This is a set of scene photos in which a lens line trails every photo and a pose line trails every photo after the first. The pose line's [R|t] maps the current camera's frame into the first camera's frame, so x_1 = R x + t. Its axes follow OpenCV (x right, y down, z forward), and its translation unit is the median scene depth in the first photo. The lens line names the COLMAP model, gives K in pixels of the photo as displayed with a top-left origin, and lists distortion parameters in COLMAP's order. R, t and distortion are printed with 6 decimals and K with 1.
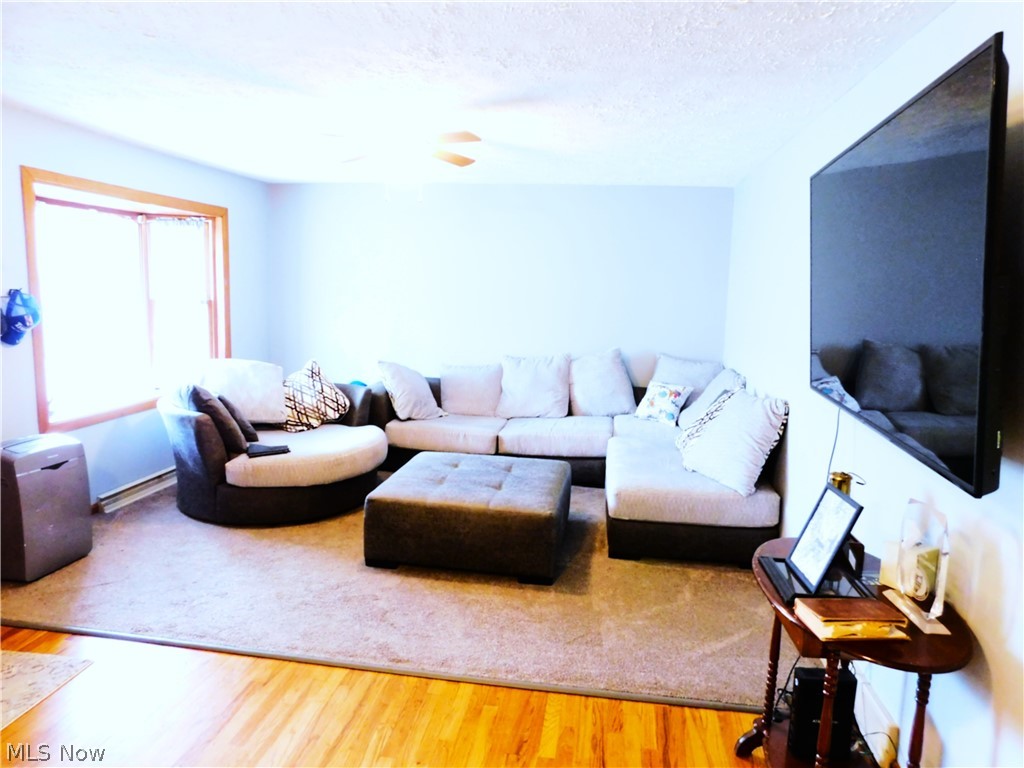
lens RADIAL K [[689.0, 0, 511.1], [0, 689.0, 381.7], [0, 0, 1]] dist [-0.061732, 0.054236]
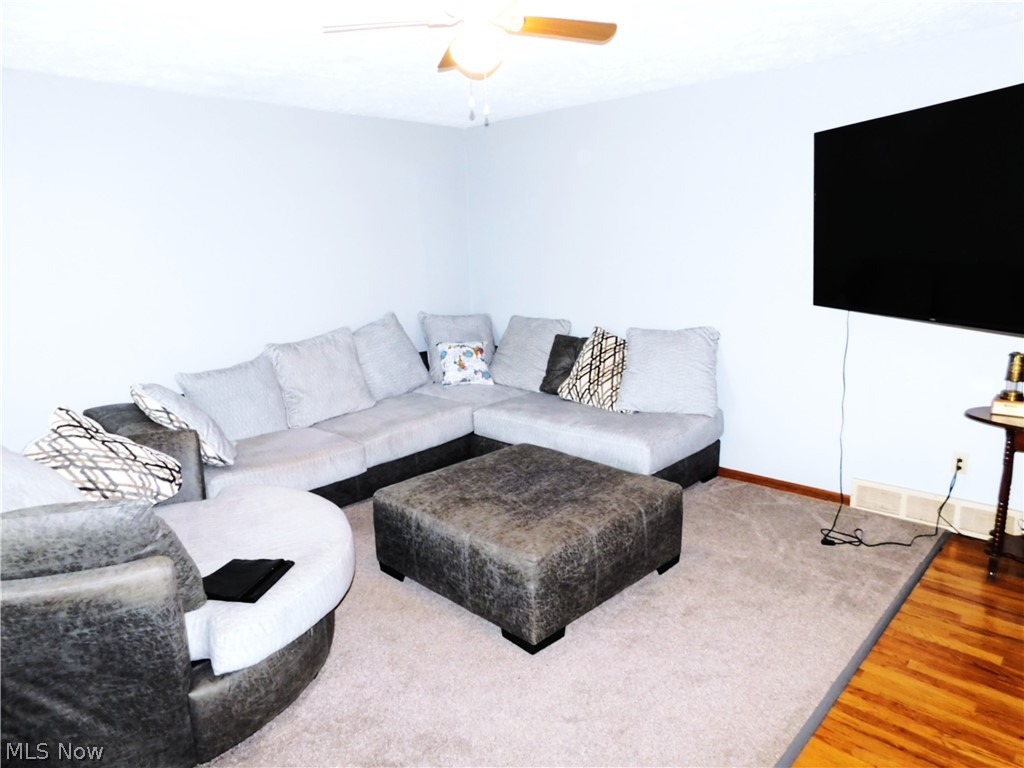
lens RADIAL K [[689.0, 0, 514.3], [0, 689.0, 382.2], [0, 0, 1]] dist [-0.061732, 0.054236]
pose [[0.553330, -0.207728, 0.806644, -1.047560], [0.156426, 0.977089, 0.144318, -0.143809], [-0.818142, 0.046324, 0.573147, 0.898768]]
